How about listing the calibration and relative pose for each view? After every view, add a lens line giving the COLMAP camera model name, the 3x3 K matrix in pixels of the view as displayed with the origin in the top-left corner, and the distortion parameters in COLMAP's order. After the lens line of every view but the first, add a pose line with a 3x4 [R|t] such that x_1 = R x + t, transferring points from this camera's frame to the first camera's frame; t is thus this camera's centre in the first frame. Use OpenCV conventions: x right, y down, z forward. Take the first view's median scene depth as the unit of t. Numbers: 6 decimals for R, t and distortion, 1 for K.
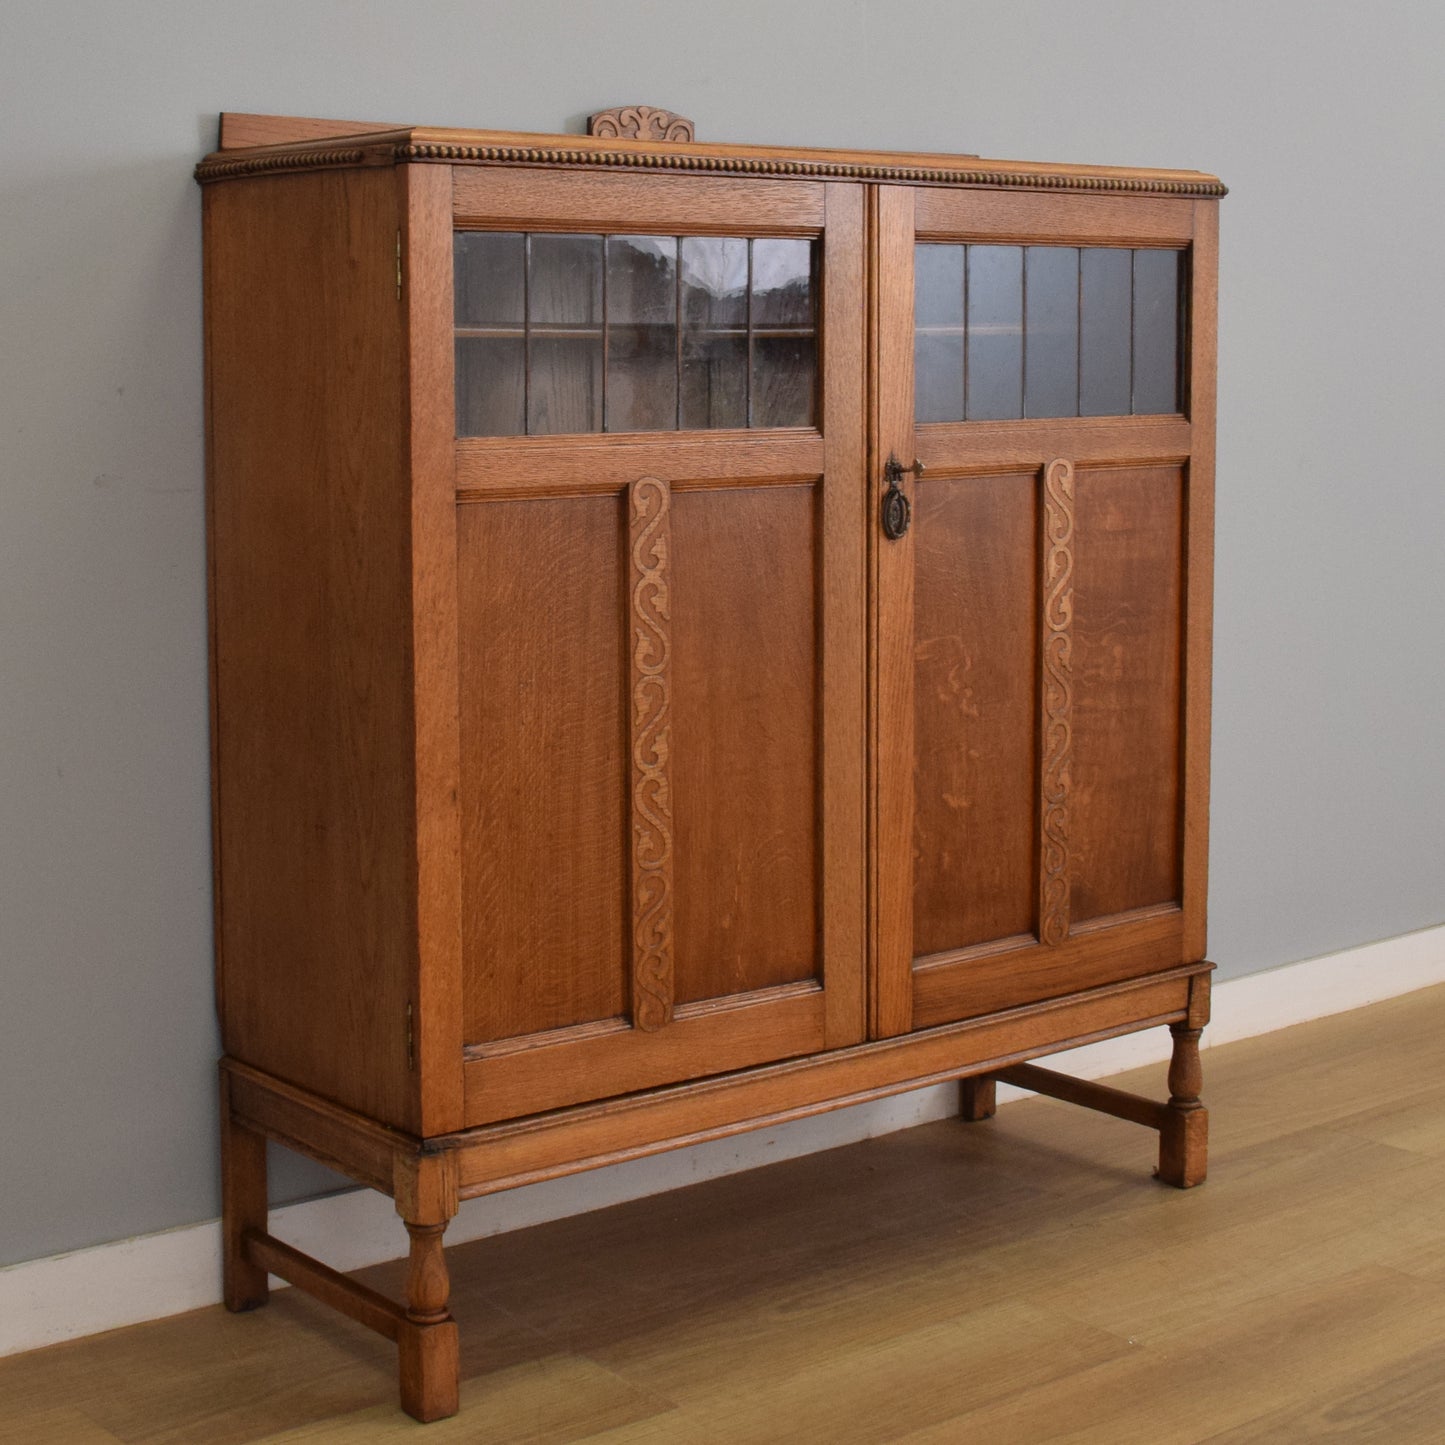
lens RADIAL K [[2616.0, 0, 658.8], [0, 2616.0, 595.9], [0, 0, 1]] dist [-0.067510, -0.080238]
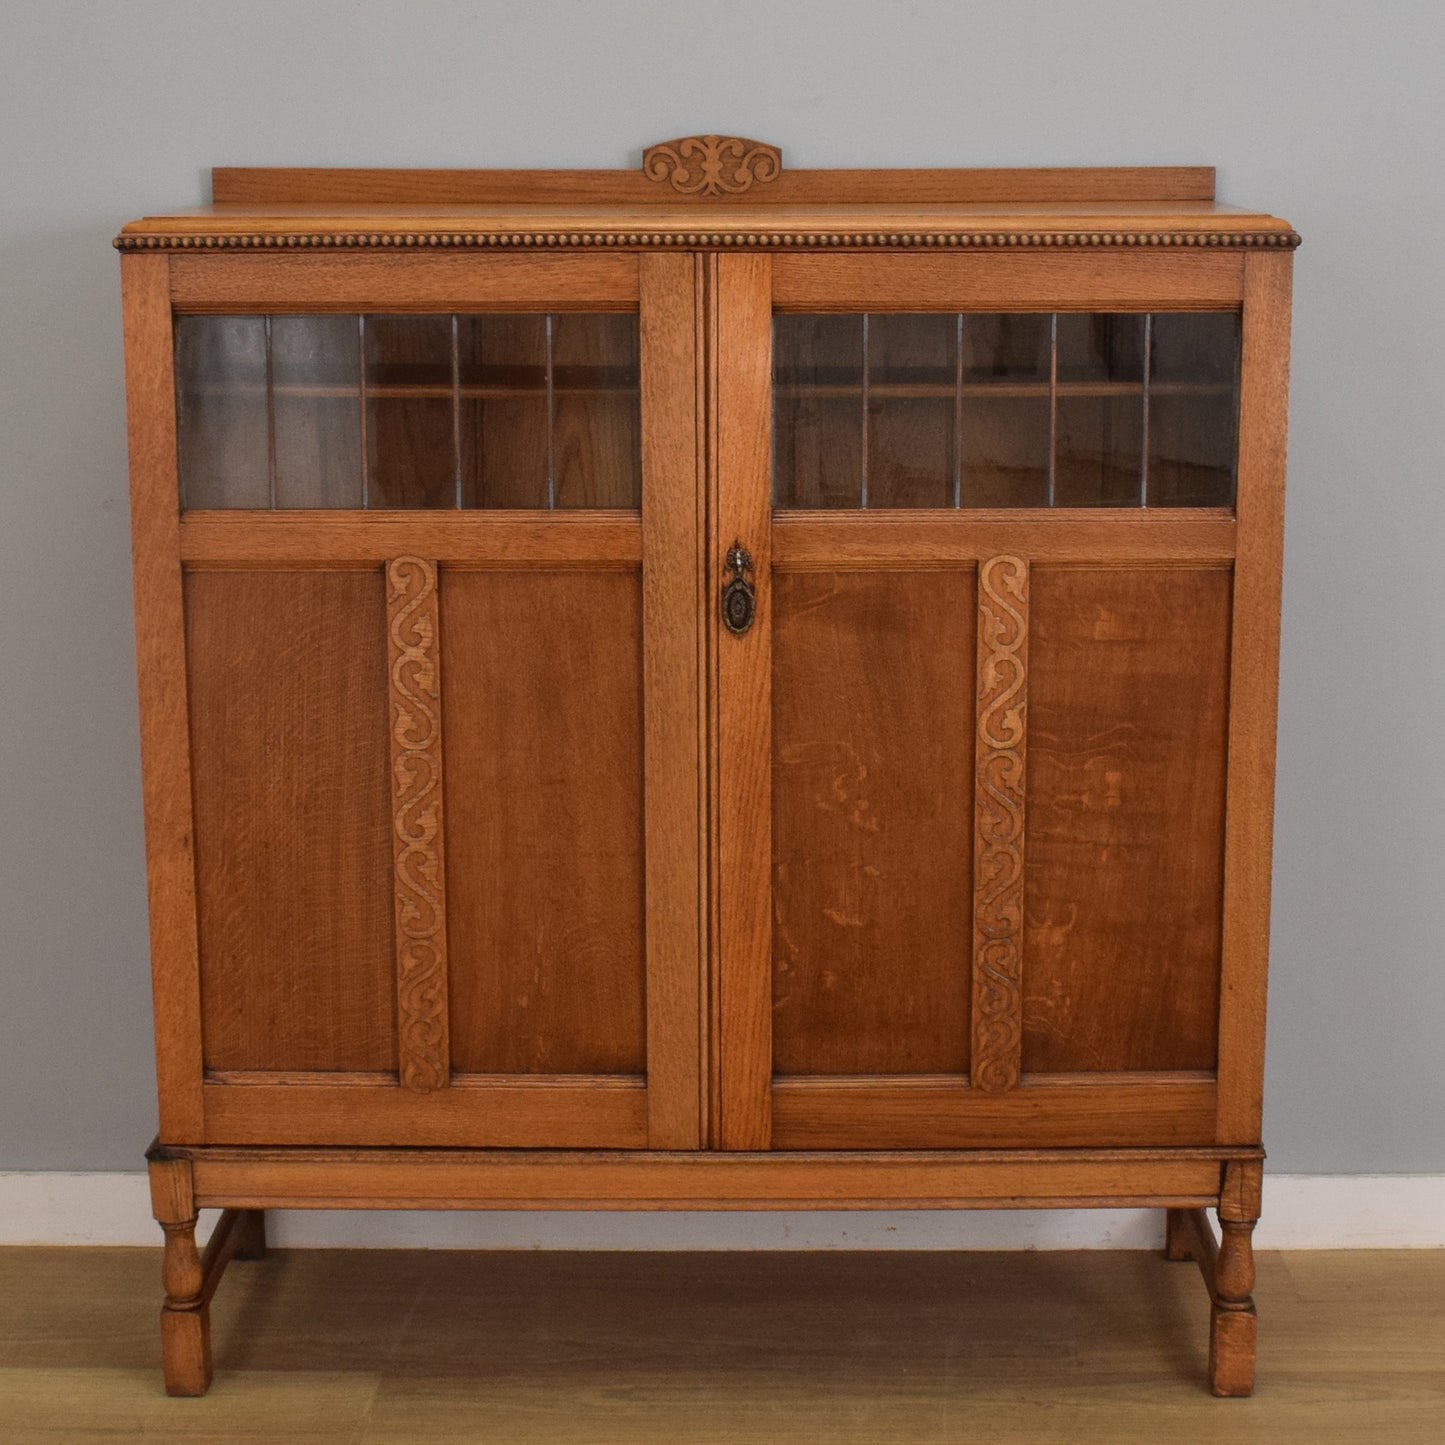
lens RADIAL K [[2853.8, 0, 759.8], [0, 2853.8, 693.3], [0, 0, 1]] dist [-0.063701, -0.123888]
pose [[0.784032, 0.129483, -0.607064, 0.724309], [-0.063308, 0.989581, 0.129308, -0.134200], [0.617483, -0.062950, 0.784061, 0.209129]]
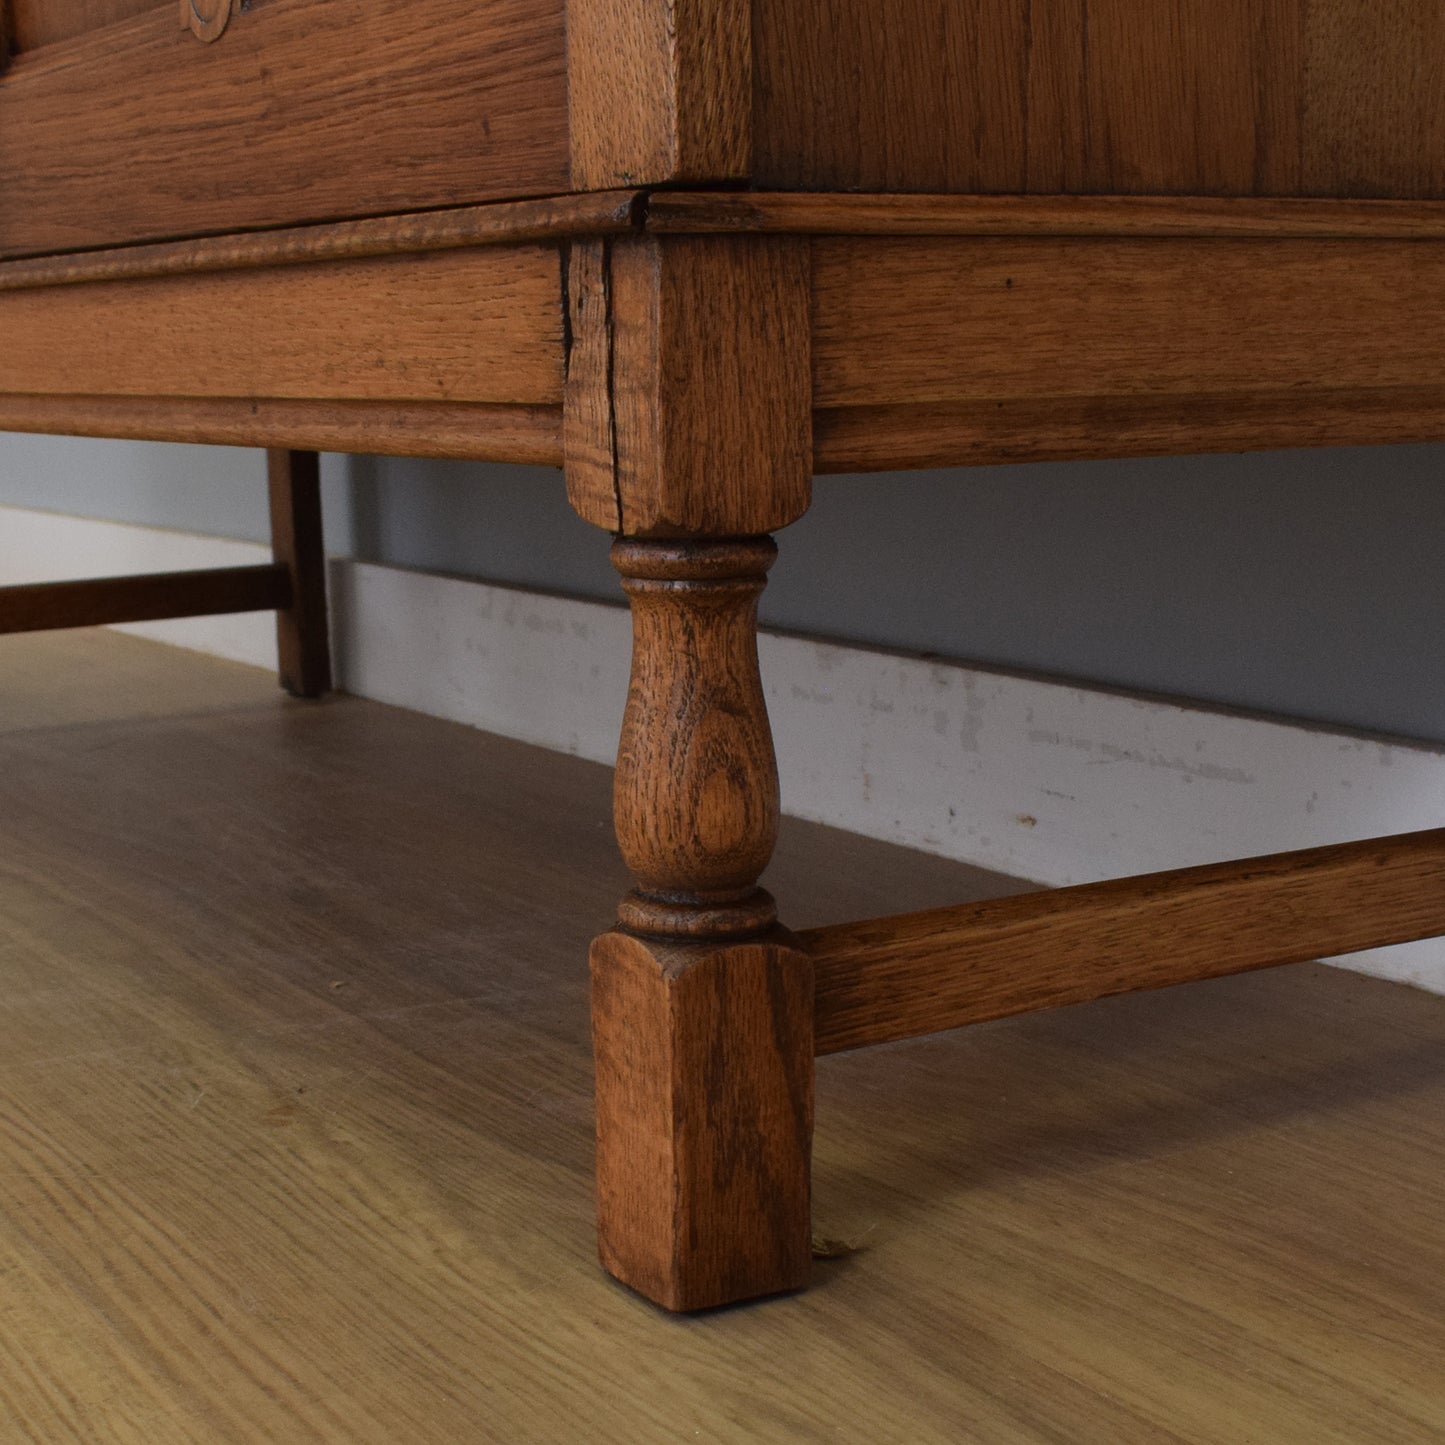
lens RADIAL K [[2574.0, 0, 722.2], [0, 2574.0, 827.7], [0, 0, 1]] dist [-0.027894, -0.074100]
pose [[-0.118475, 0.194718, -0.973678, 0.466790], [-0.077986, 0.975730, 0.204618, 0.169906], [0.989890, 0.100176, -0.100415, 1.188402]]
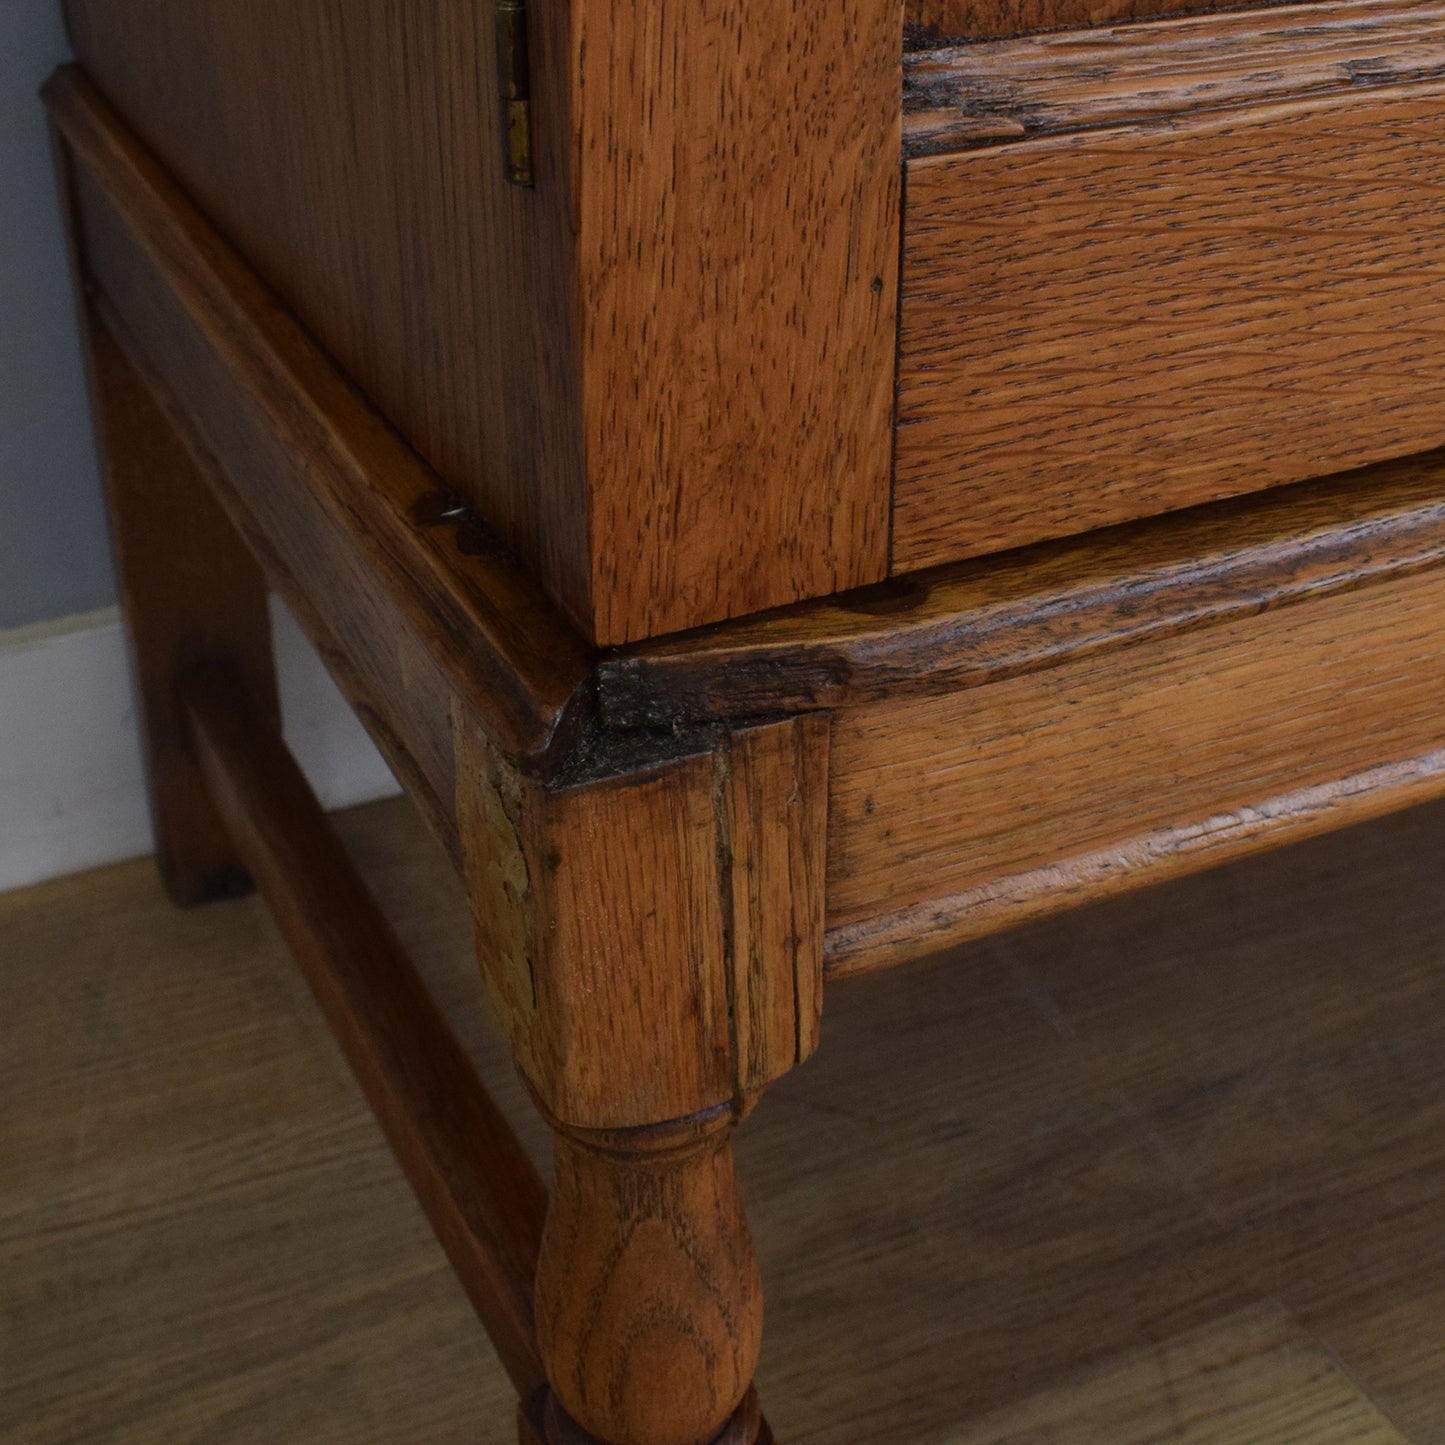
lens RADIAL K [[2254.3, 0, 723.1], [0, 2254.3, 623.2], [0, 0, 1]] dist [-0.036136, -0.071837]
pose [[0.977424, 0.101452, -0.185336, -0.053384], [-0.021386, 0.920179, 0.390914, 0.140111], [0.210201, -0.378125, 0.901575, 0.795693]]
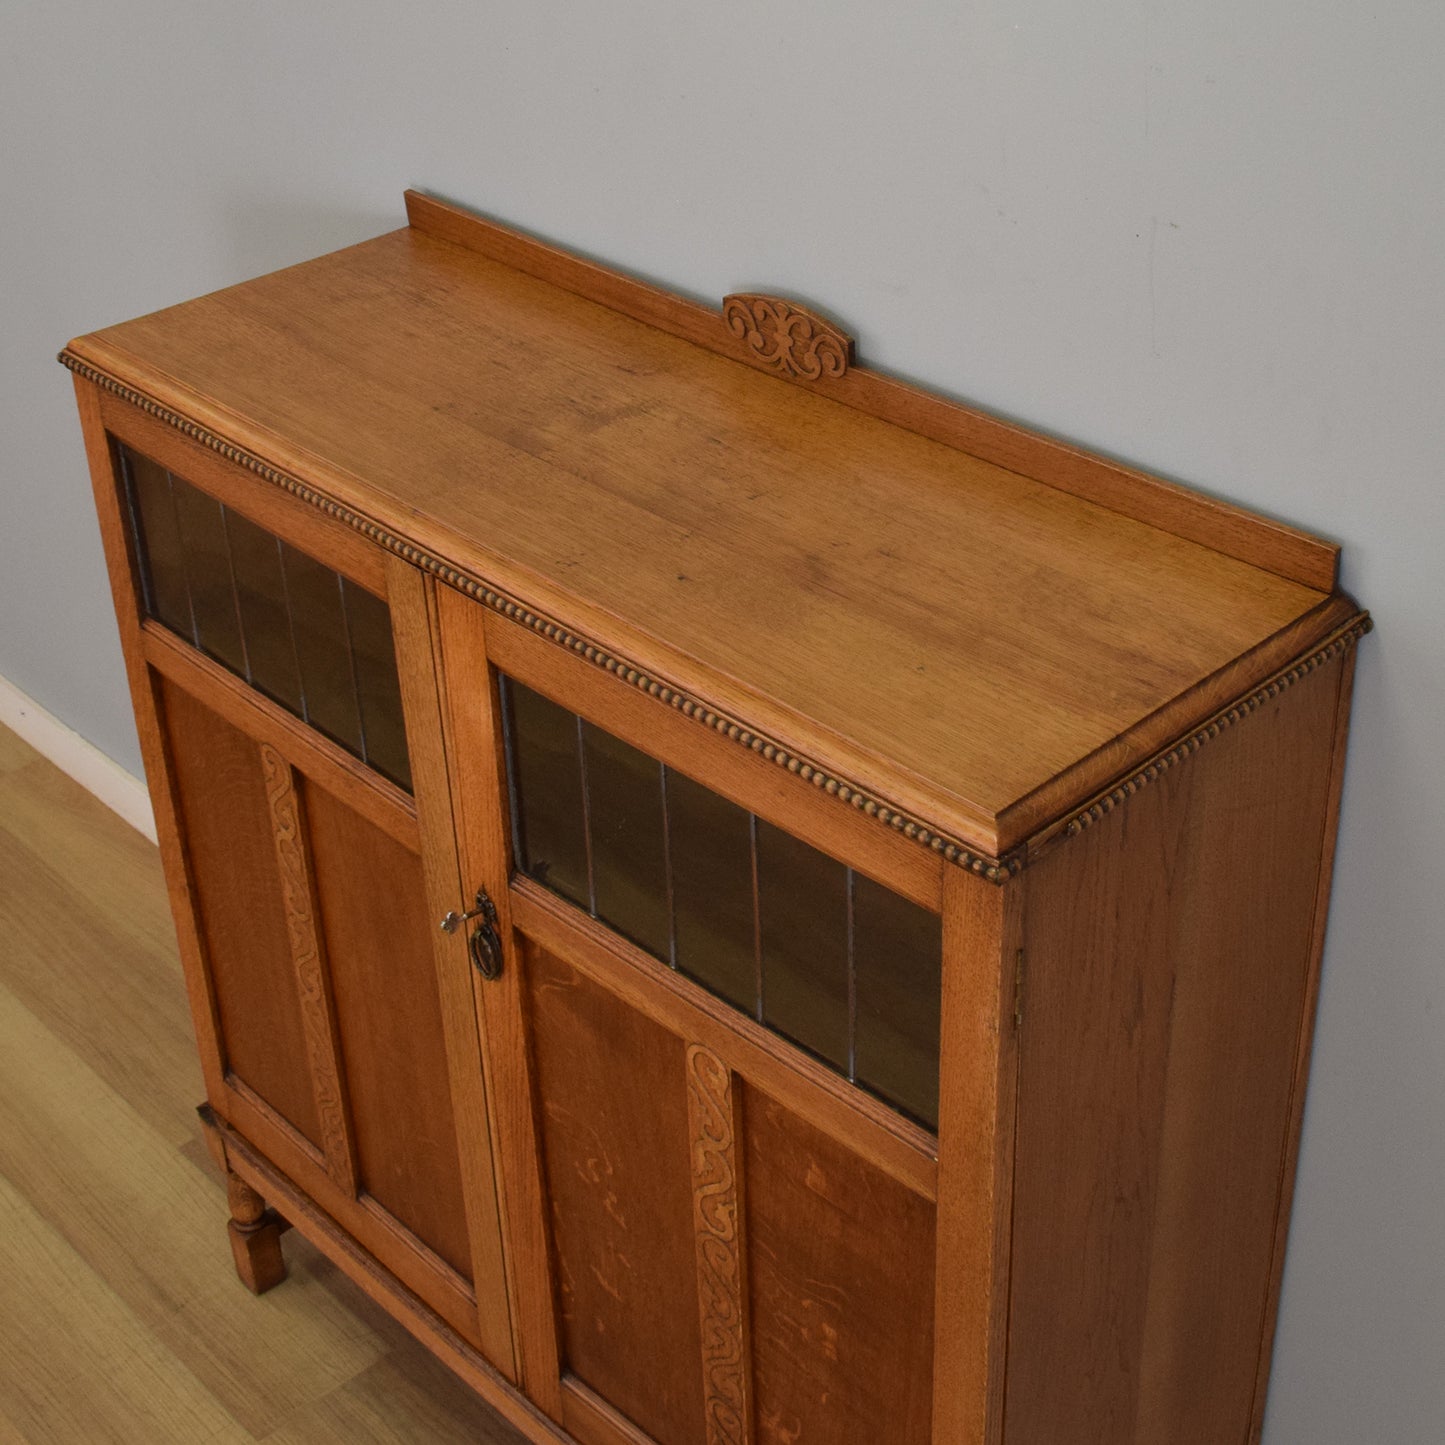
lens RADIAL K [[2254.3, 0, 723.1], [0, 2254.3, 623.2], [0, 0, 1]] dist [-0.036136, -0.071837]
pose [[0.094851, 0.503687, -0.858664, 0.637440], [-0.069123, 0.863803, 0.499066, -0.465907], [0.993089, 0.012016, 0.116749, 1.000617]]
